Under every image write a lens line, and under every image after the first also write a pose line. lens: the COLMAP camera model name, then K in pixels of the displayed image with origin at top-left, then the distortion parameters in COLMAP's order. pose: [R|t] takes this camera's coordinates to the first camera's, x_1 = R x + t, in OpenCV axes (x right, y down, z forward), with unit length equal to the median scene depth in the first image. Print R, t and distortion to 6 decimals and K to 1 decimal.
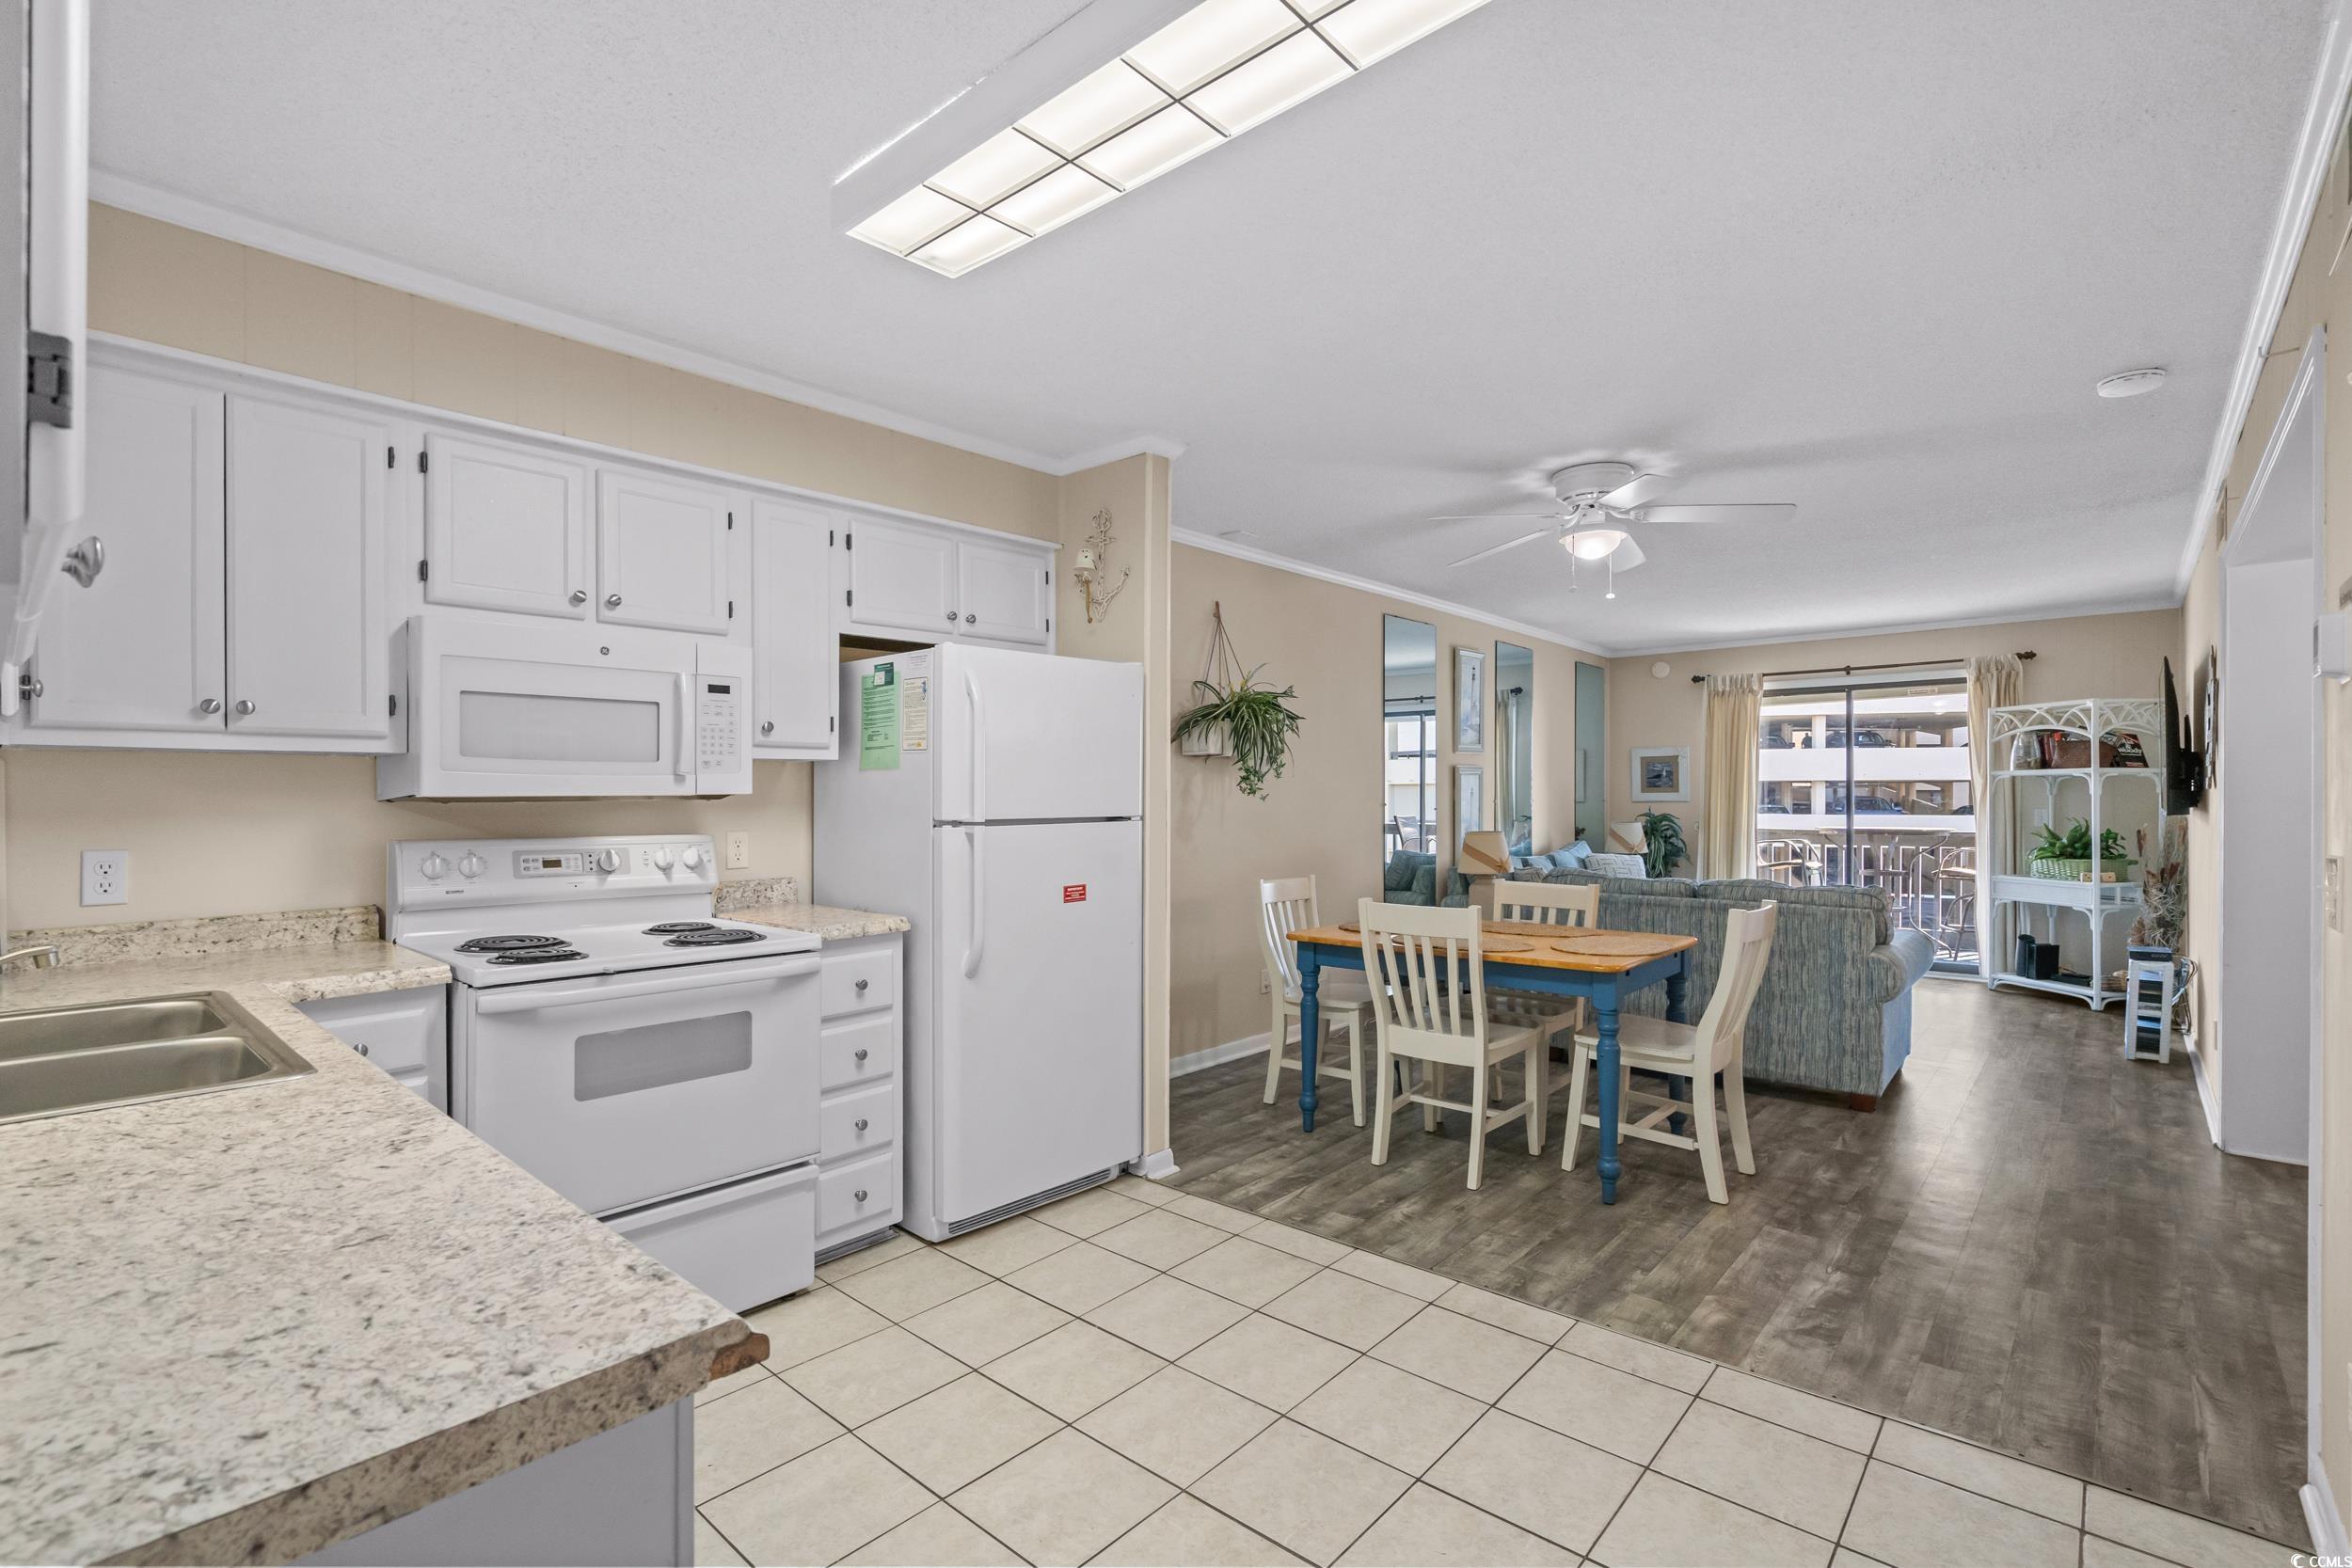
lens RADIAL K [[1058.6, 0, 1173.1], [0, 1058.6, 805.1], [0, 0, 1]] dist [-0.002211, 0.000379]
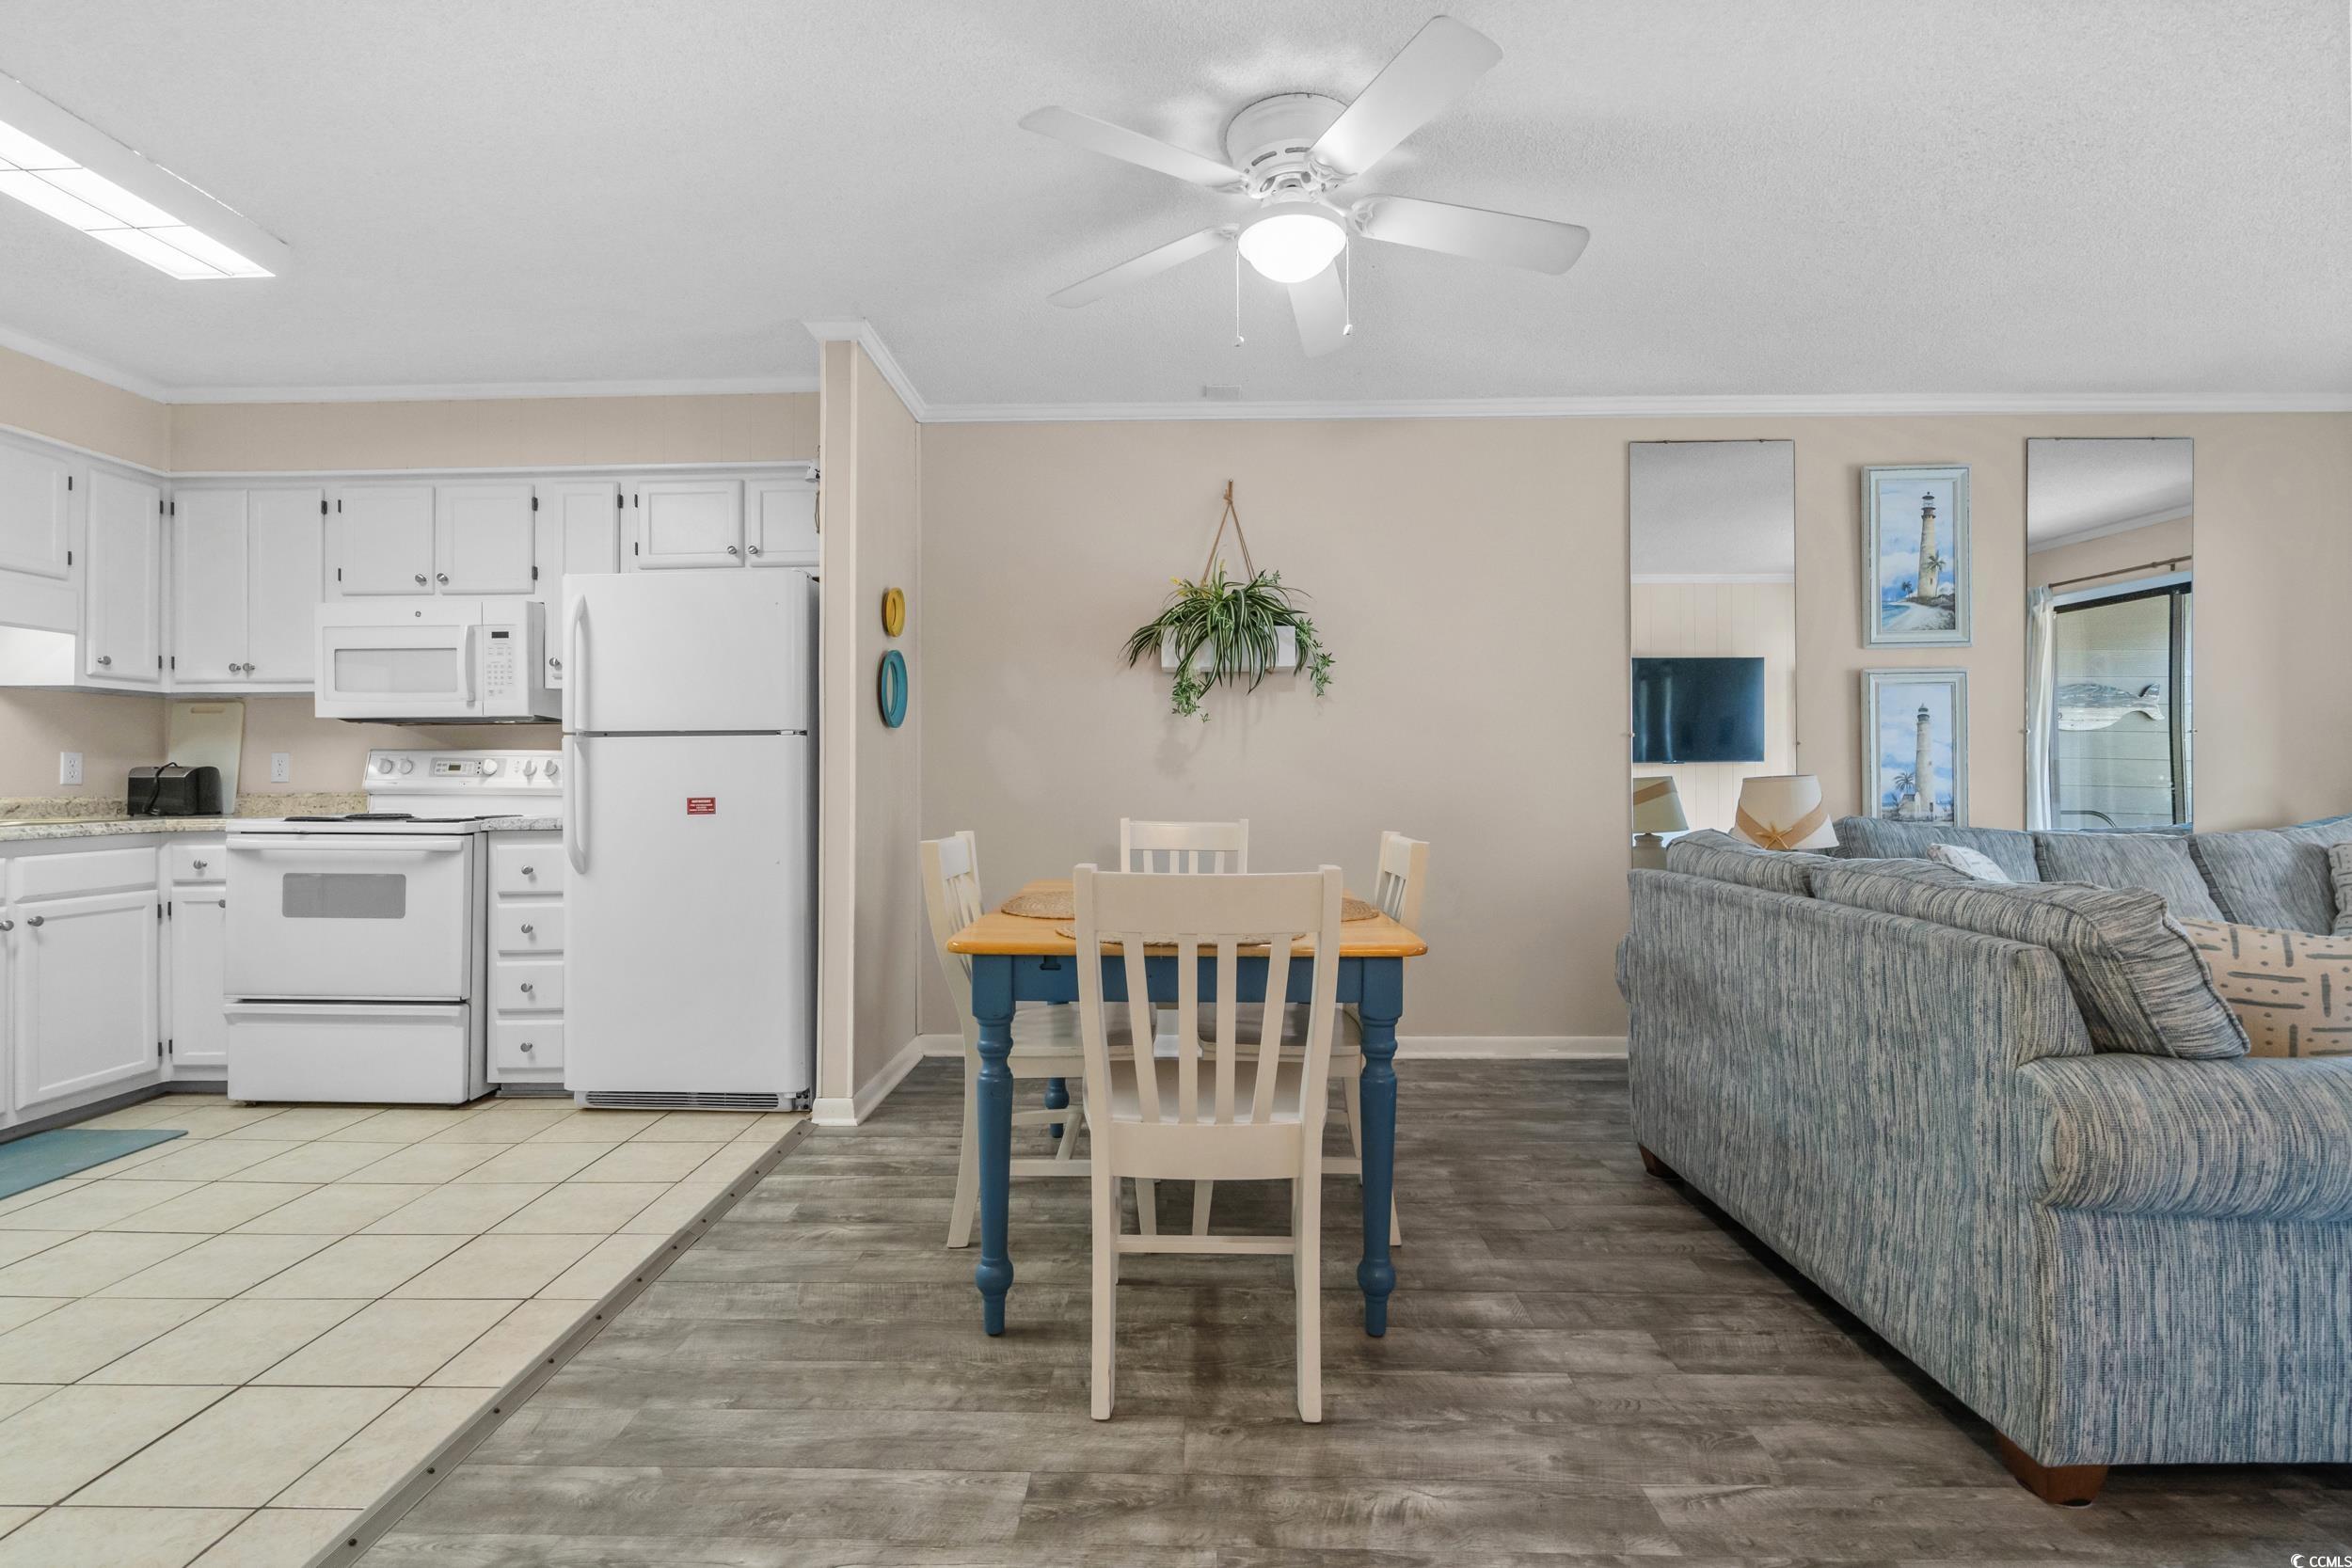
lens RADIAL K [[1062.4, 0, 1172.6], [0, 1062.4, 769.4], [0, 0, 1]] dist [-0.003092, 0.000197]
pose [[0.648357, -0.003401, -0.761329, 0.651641], [-0.007617, 0.999911, -0.010954, 0.037993], [0.761298, 0.012901, 0.648274, 0.462969]]
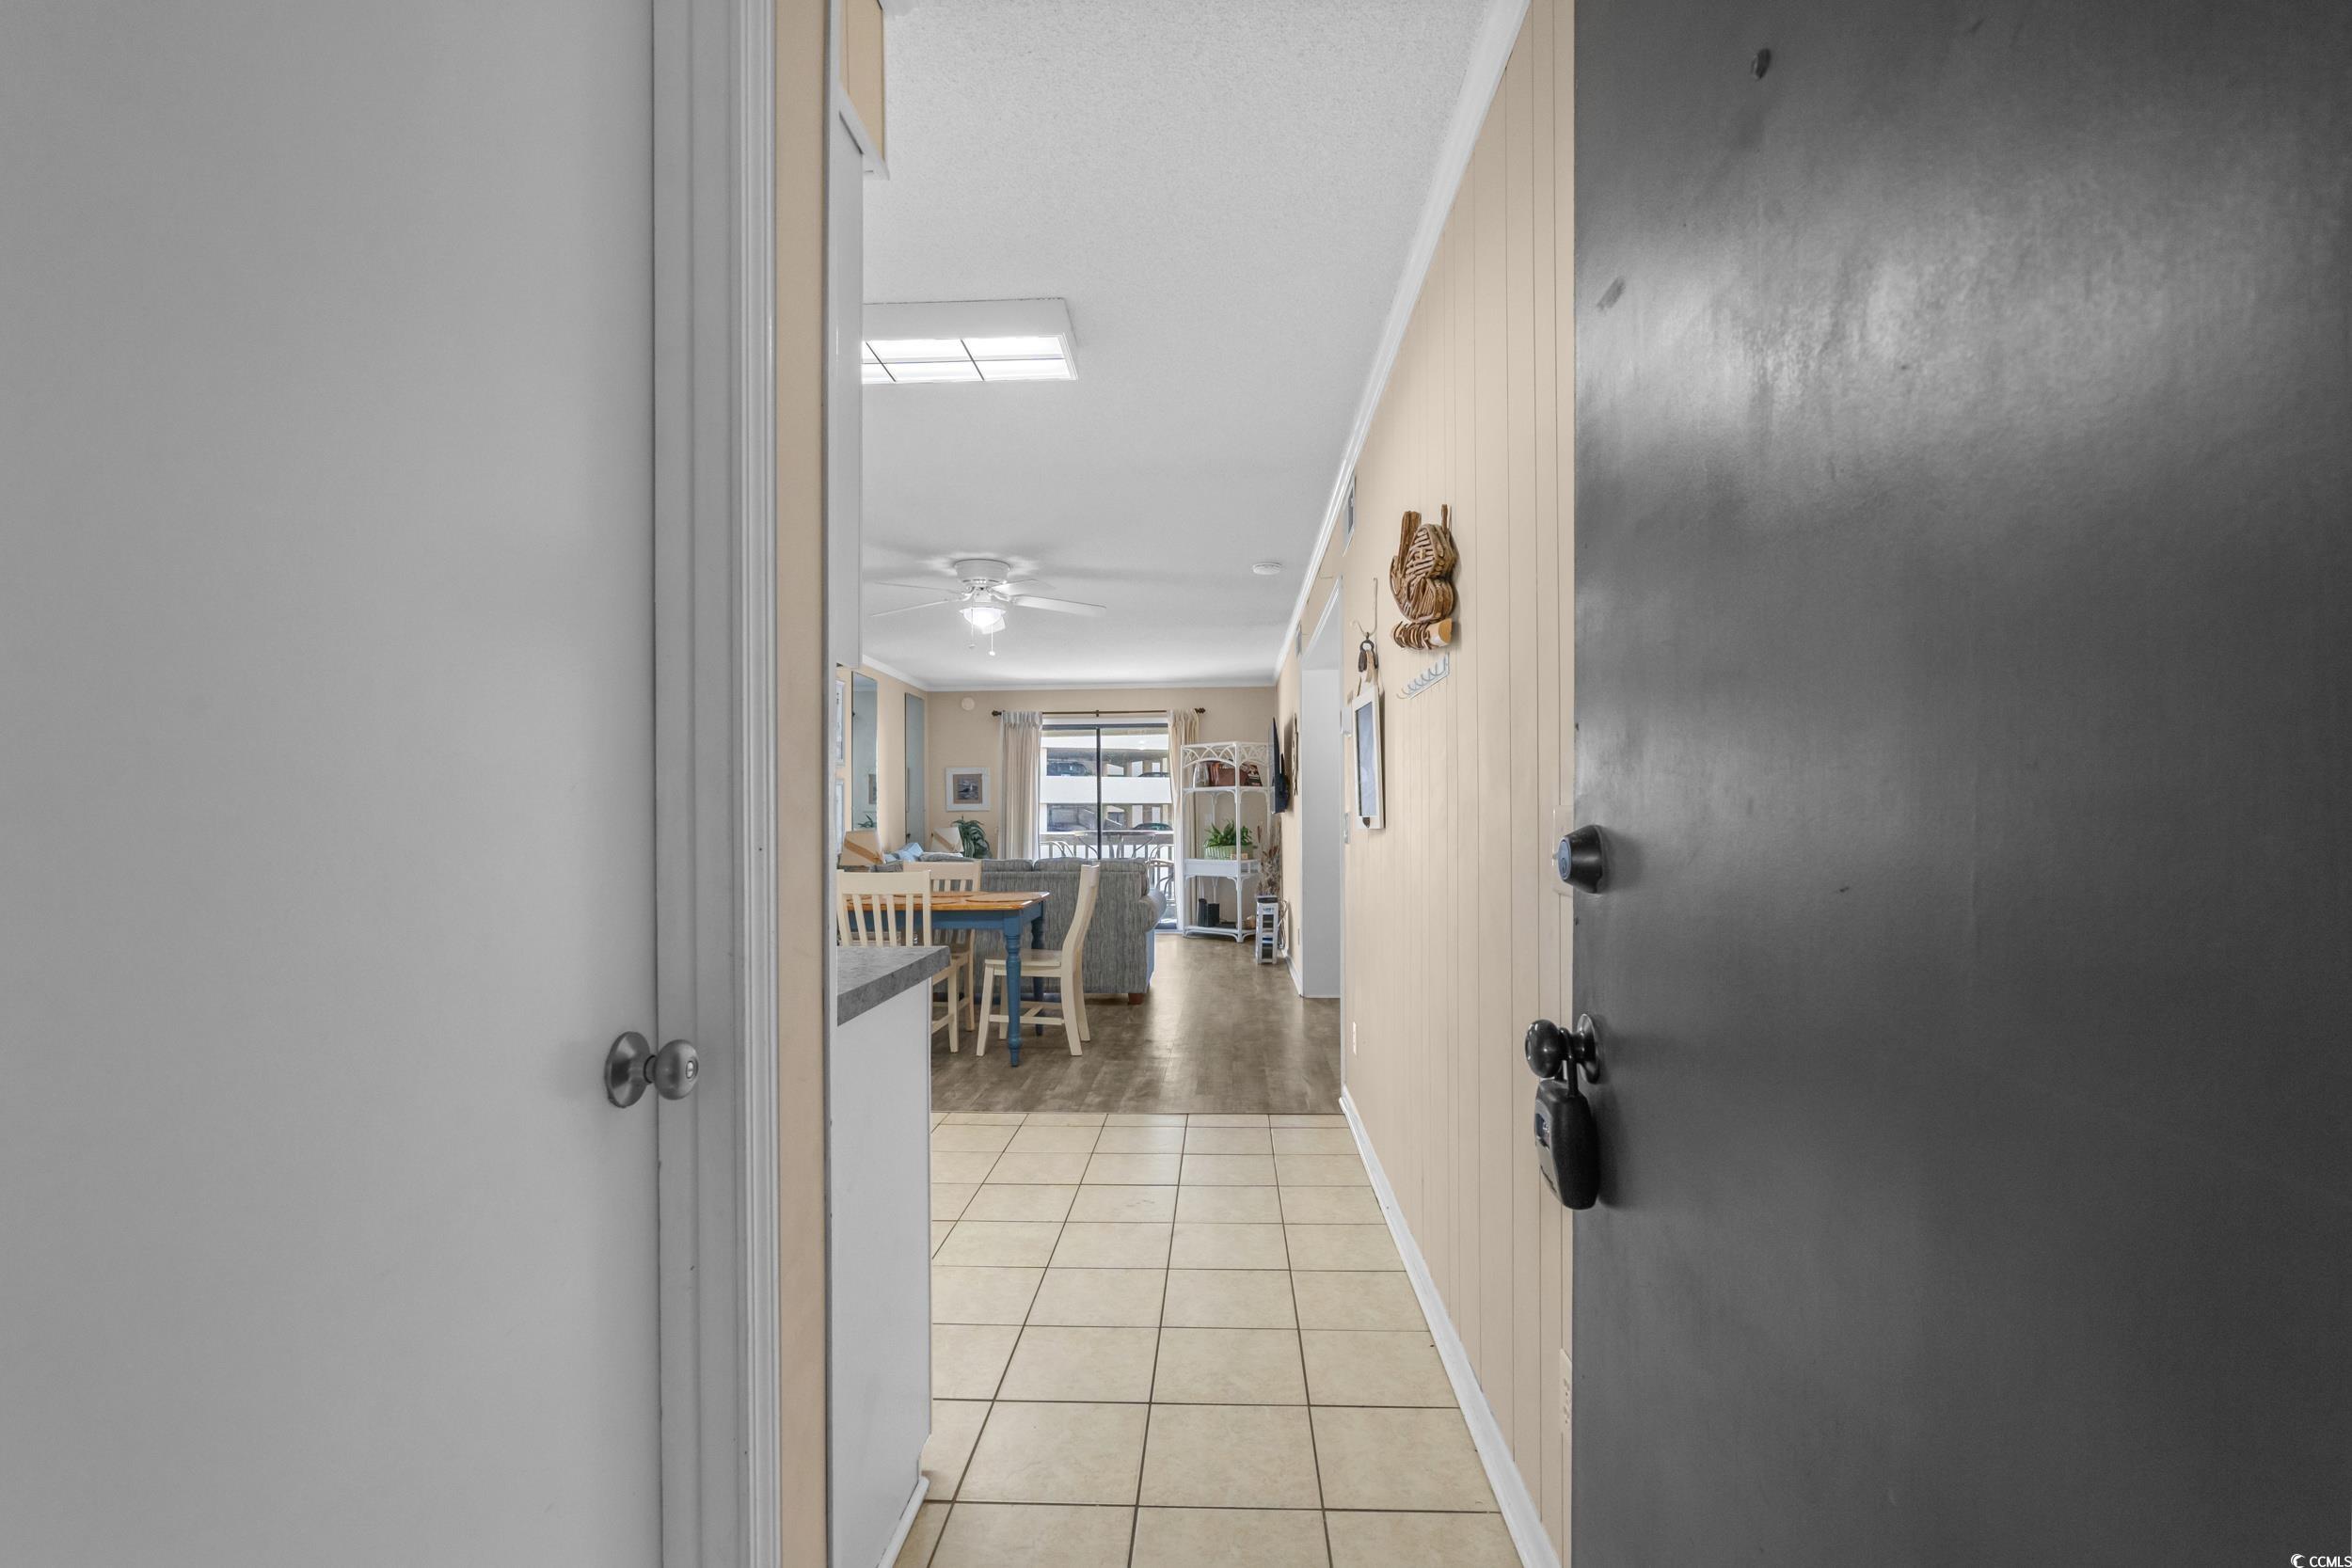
lens RADIAL K [[1075.3, 0, 1172.7], [0, 1075.3, 818.5], [0, 0, 1]] dist [0.000476, 0.000374]
pose [[0.778627, -0.002862, 0.627481, -0.246003], [0.009025, 0.999937, -0.006638, 0.027898], [-0.627422, 0.010832, 0.778604, -0.216049]]
